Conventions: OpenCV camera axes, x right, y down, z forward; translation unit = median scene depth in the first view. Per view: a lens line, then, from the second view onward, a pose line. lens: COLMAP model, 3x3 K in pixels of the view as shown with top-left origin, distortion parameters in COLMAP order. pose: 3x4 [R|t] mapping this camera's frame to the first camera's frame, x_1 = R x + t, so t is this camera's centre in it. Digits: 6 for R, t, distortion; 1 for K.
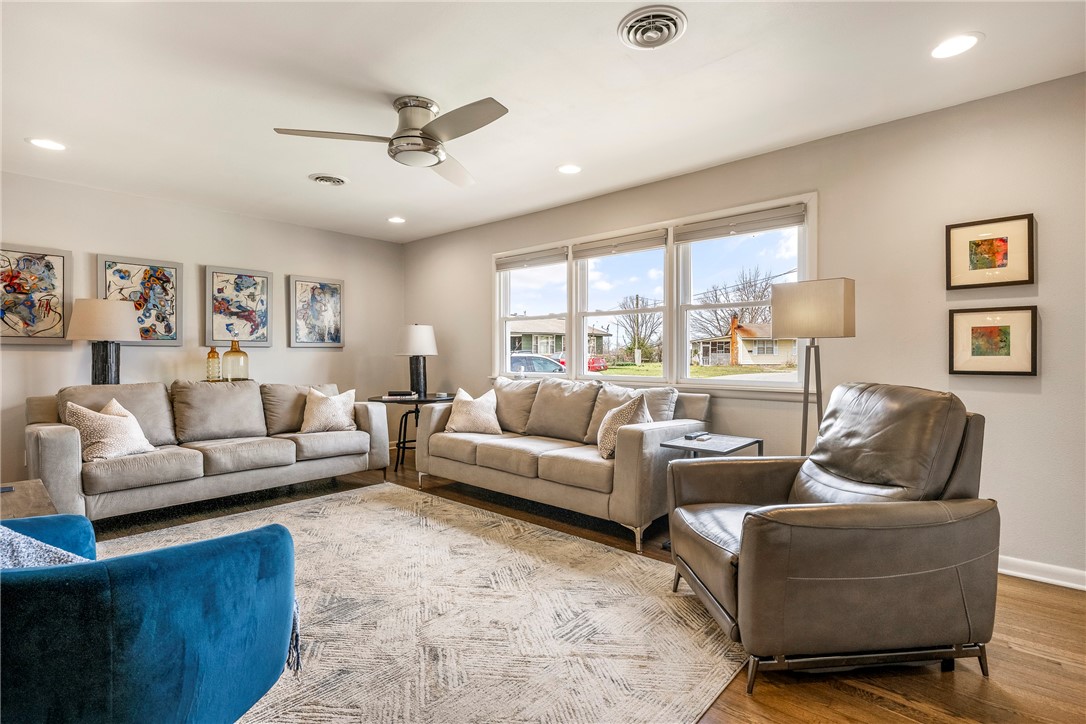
lens RADIAL K [[510.6, 0, 545.3], [0, 510.6, 360.3], [0, 0, 1]] dist [-0.004797, -0.001449]
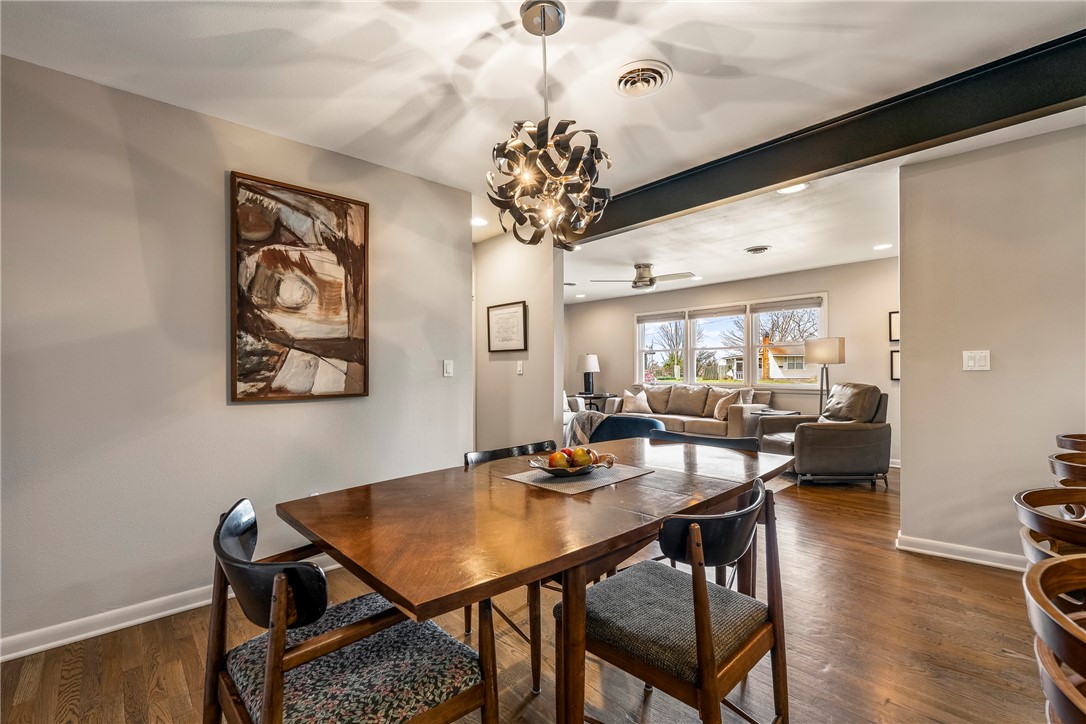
lens RADIAL K [[468.3, 0, 527.3], [0, 468.3, 372.6], [0, 0, 1]] dist [-0.006810, 0.002664]
pose [[0.993775, -0.003262, -0.111360, -0.348477], [0.002583, 0.999977, -0.006241, 0.002149], [0.111378, 0.005914, 0.993760, -0.760340]]
